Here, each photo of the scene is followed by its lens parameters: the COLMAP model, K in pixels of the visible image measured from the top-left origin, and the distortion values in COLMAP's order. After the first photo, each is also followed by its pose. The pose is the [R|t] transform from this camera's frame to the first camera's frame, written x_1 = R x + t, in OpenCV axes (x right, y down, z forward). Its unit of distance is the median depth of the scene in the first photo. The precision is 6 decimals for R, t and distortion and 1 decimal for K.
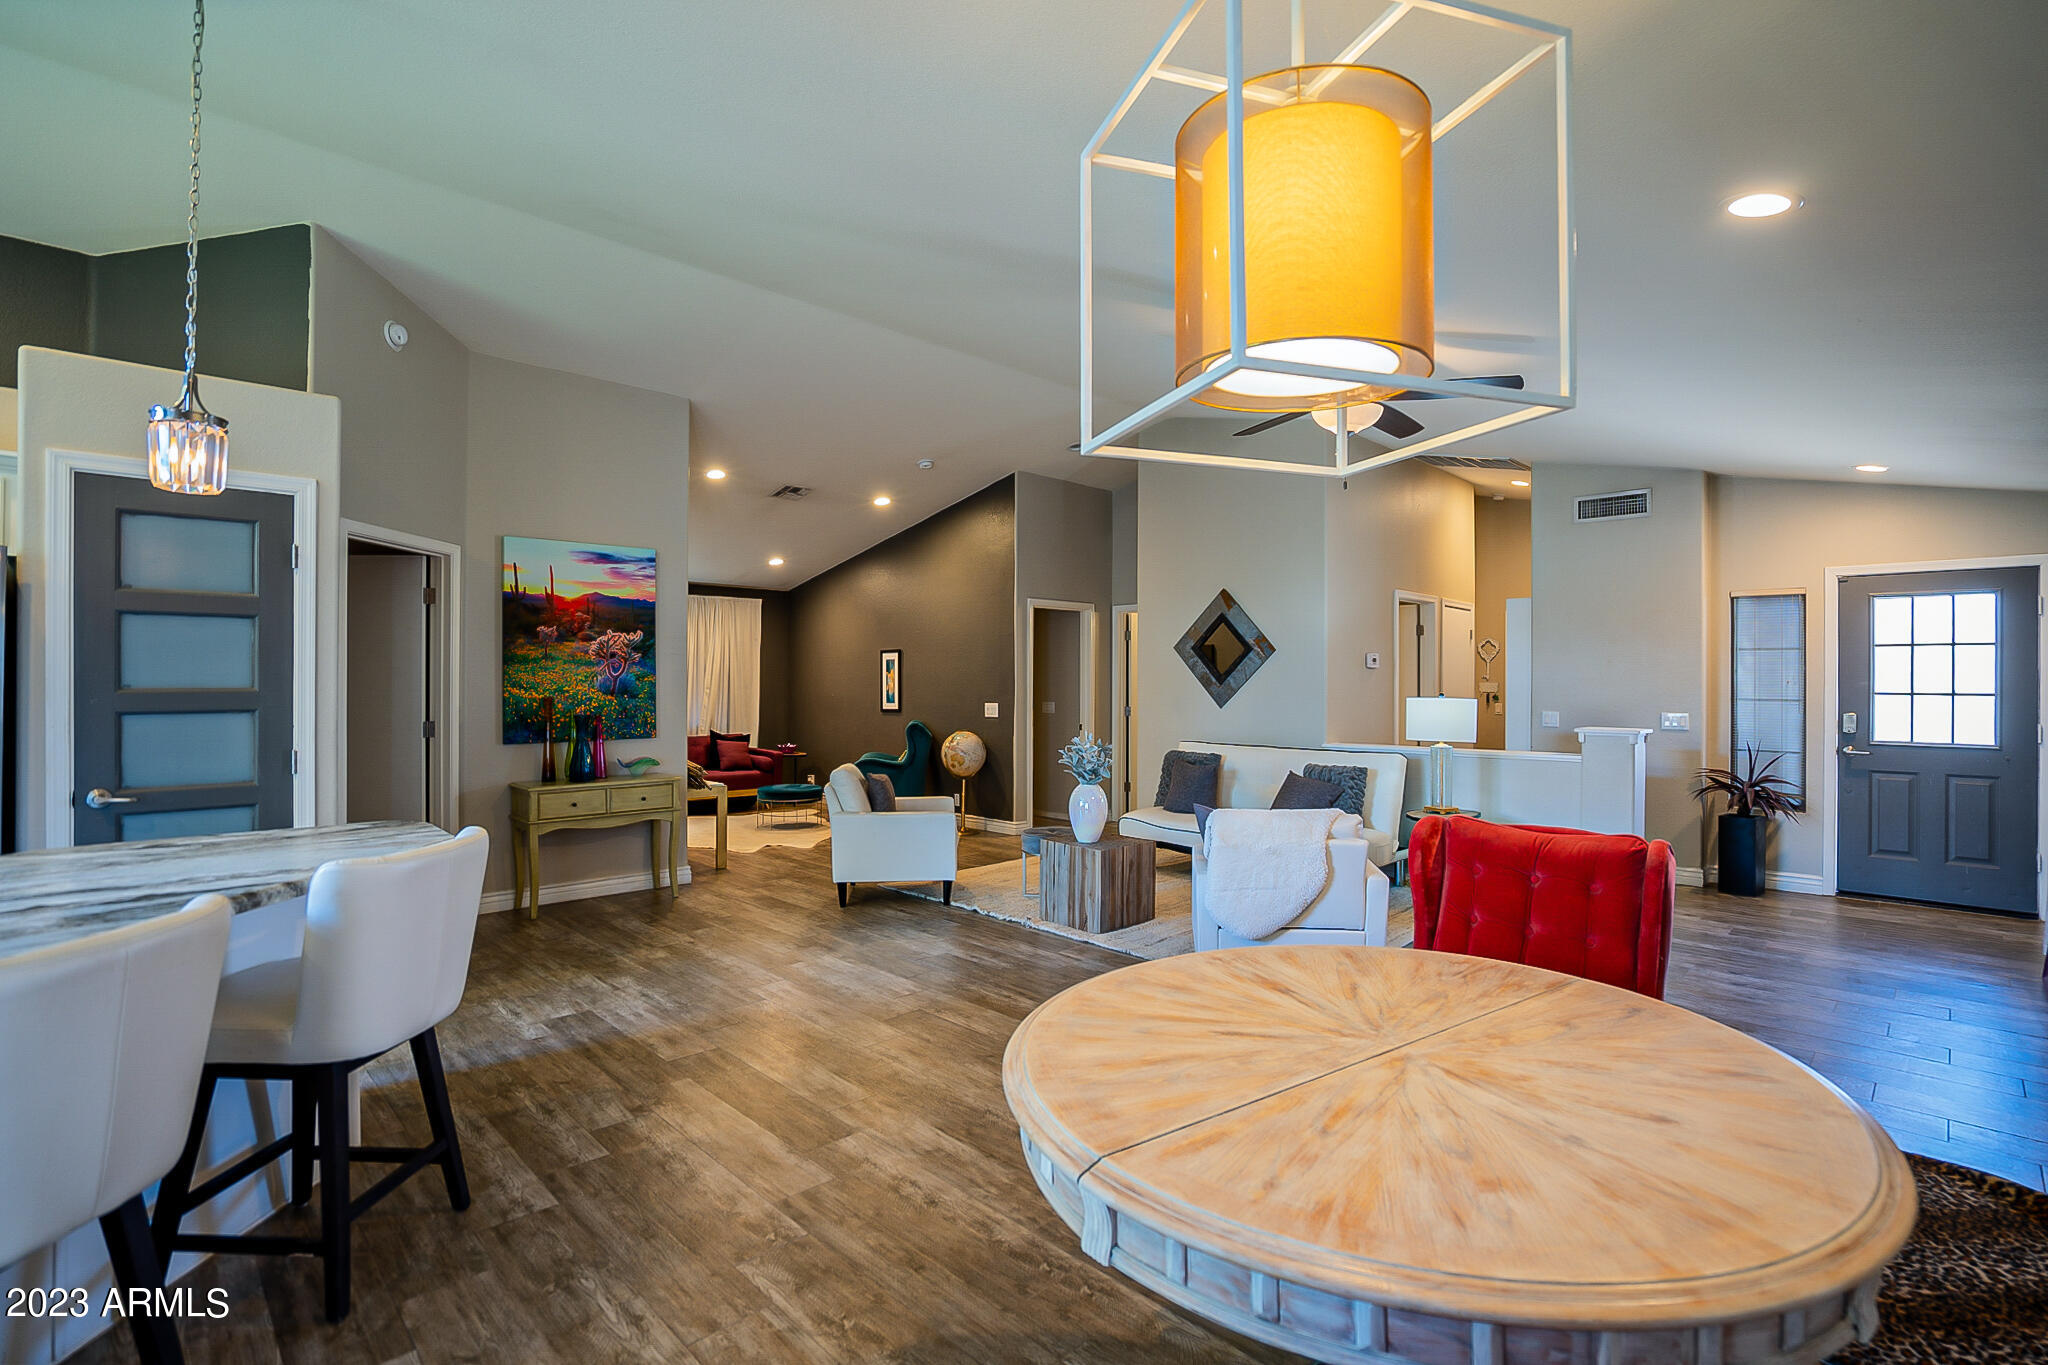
lens RADIAL K [[955.1, 0, 1020.3], [0, 955.1, 673.4], [0, 0, 1]] dist [-0.055305, 0.019861]
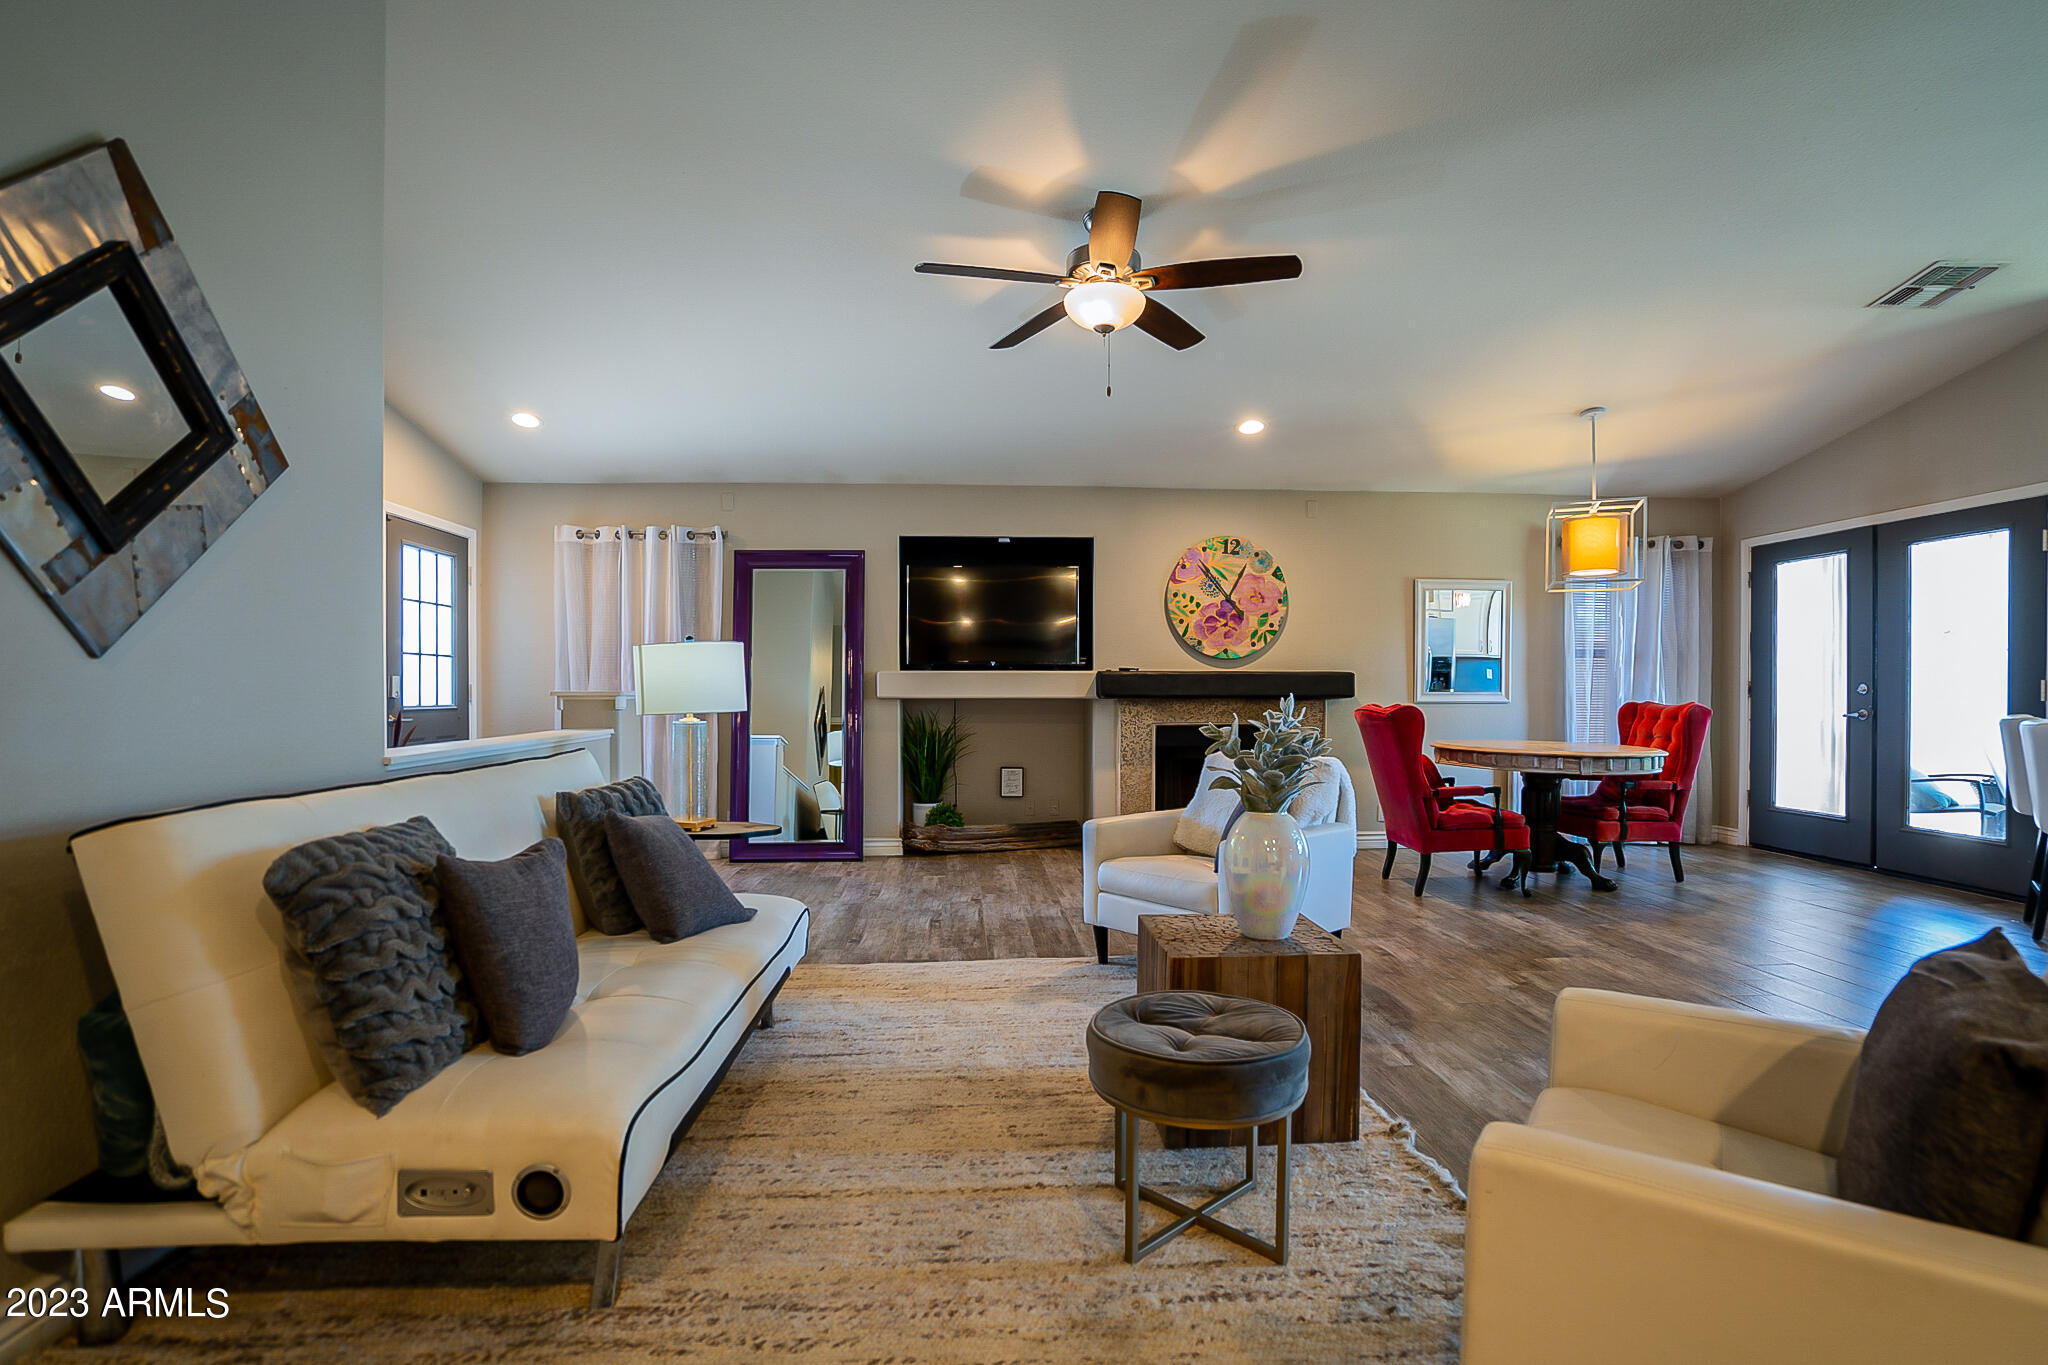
lens RADIAL K [[995.9, 0, 1019.4], [0, 995.9, 699.0], [0, 0, 1]] dist [-0.046617, 0.014648]
pose [[-0.758115, -0.010446, 0.652037, -0.131835], [-0.009097, 0.999944, 0.005443, 0.053367], [-0.652057, -0.001805, -0.758168, 1.268935]]
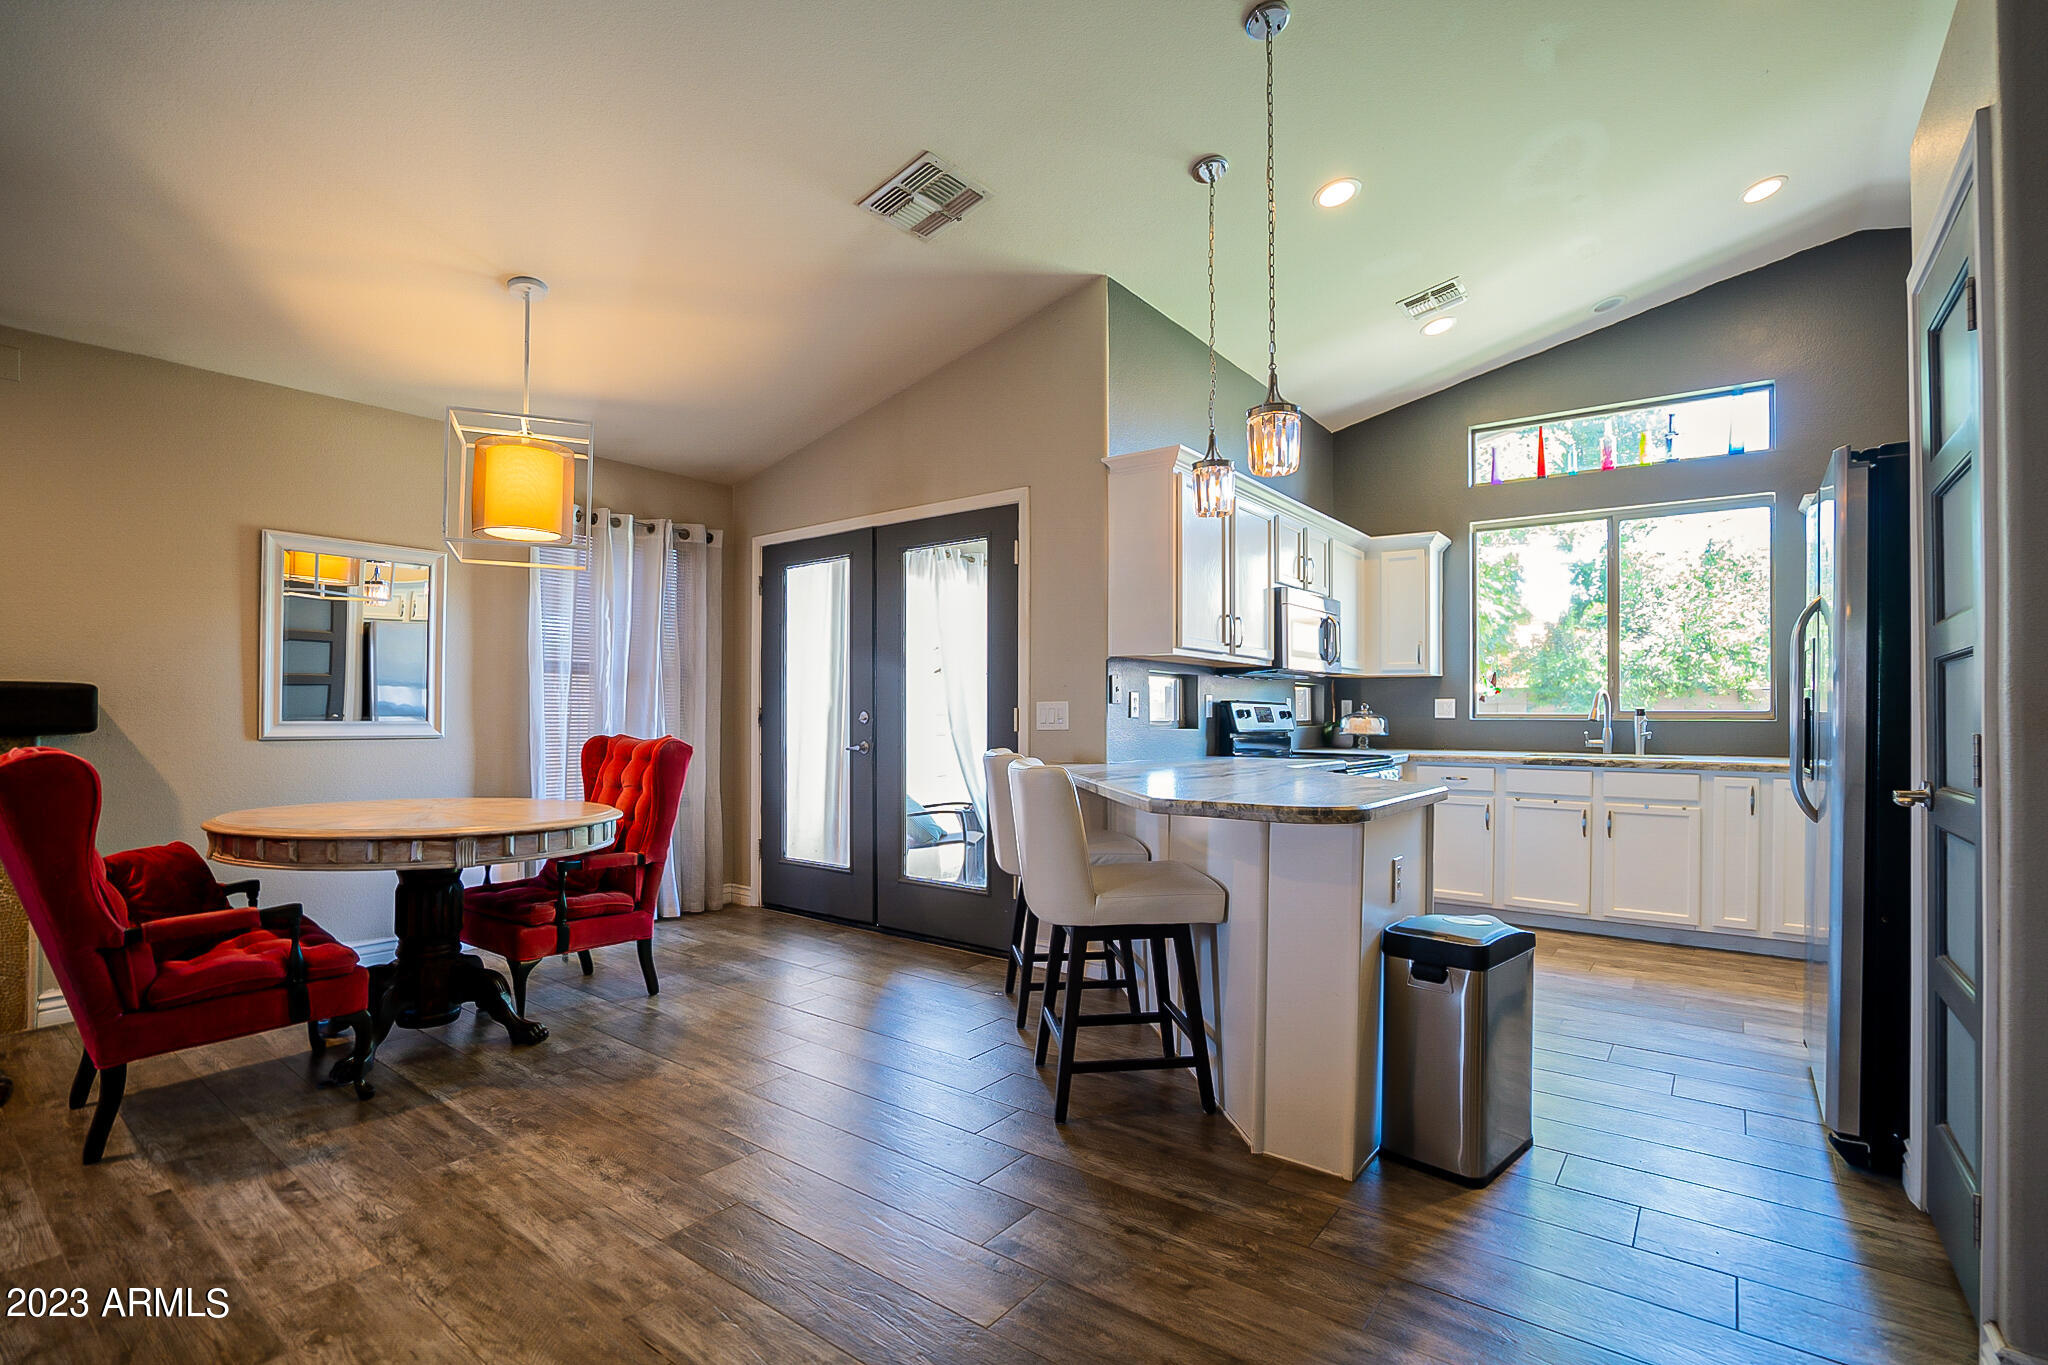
lens RADIAL K [[955.1, 0, 1029.2], [0, 955.1, 701.1], [0, 0, 1]] dist [-0.055305, 0.019861]
pose [[-0.989127, -0.008971, -0.146790, -0.157437], [-0.005179, 0.999643, -0.026194, 0.047489], [0.146973, -0.025149, -0.988821, 0.816599]]
